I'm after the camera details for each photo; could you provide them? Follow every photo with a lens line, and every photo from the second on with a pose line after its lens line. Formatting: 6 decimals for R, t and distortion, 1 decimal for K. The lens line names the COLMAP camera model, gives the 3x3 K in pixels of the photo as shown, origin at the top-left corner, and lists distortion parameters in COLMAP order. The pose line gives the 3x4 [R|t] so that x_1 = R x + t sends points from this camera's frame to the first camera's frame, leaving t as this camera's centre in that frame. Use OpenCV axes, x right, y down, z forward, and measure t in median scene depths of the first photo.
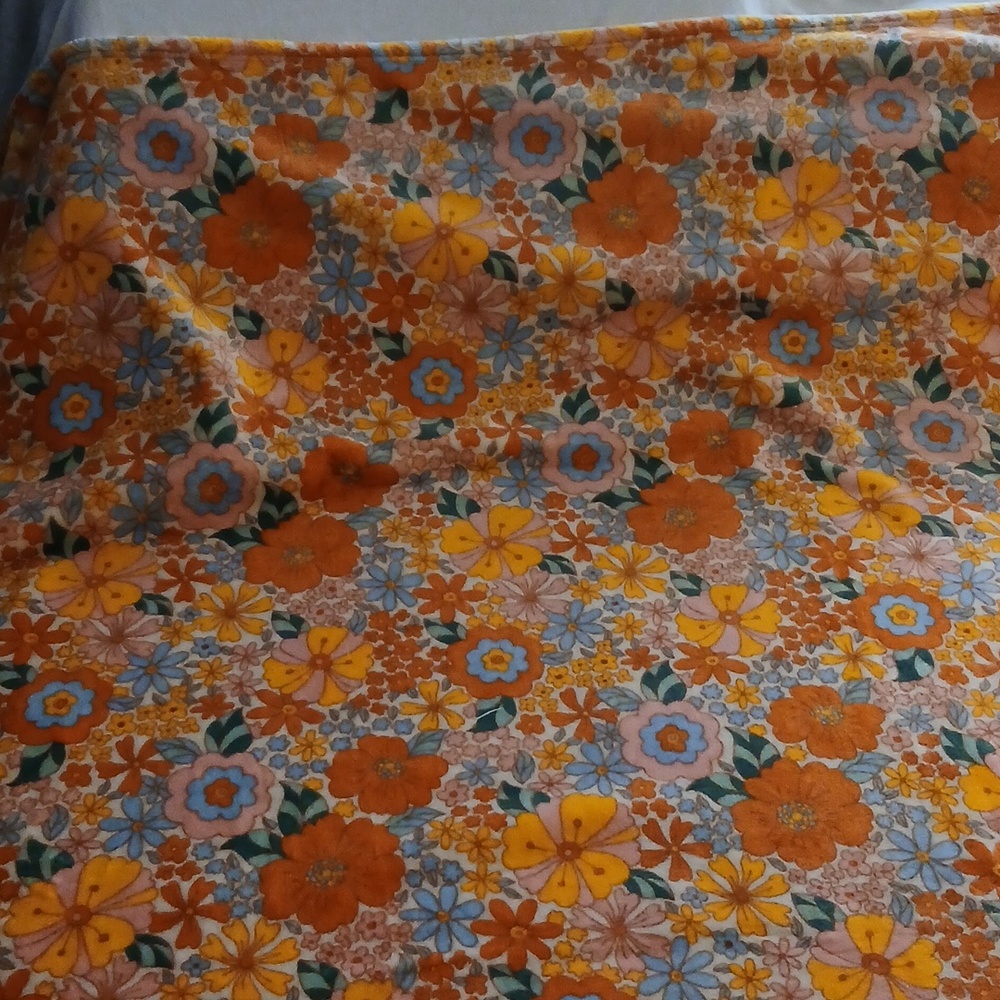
lens RADIAL K [[1019.9, 0, 500.0], [0, 1019.9, 500.0], [0, 0, 1]] dist [0.003313, -0.012828]
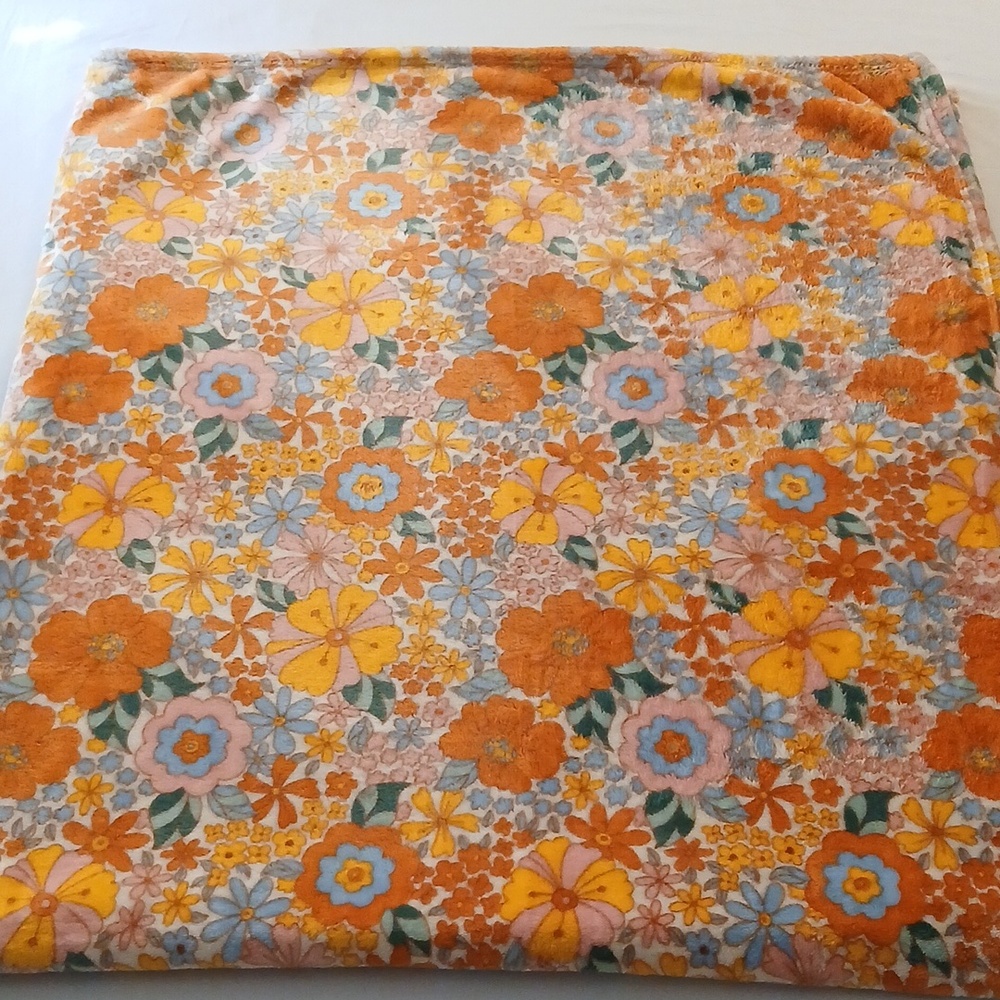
lens RADIAL K [[1019.9, 0, 500.0], [0, 1019.9, 500.0], [0, 0, 1]] dist [0.003313, -0.012828]
pose [[-0.984557, -0.168203, 0.048526, -0.162219], [0.125029, -0.481592, 0.867431, -0.628469], [-0.122535, 0.860103, 0.495185, 0.465396]]
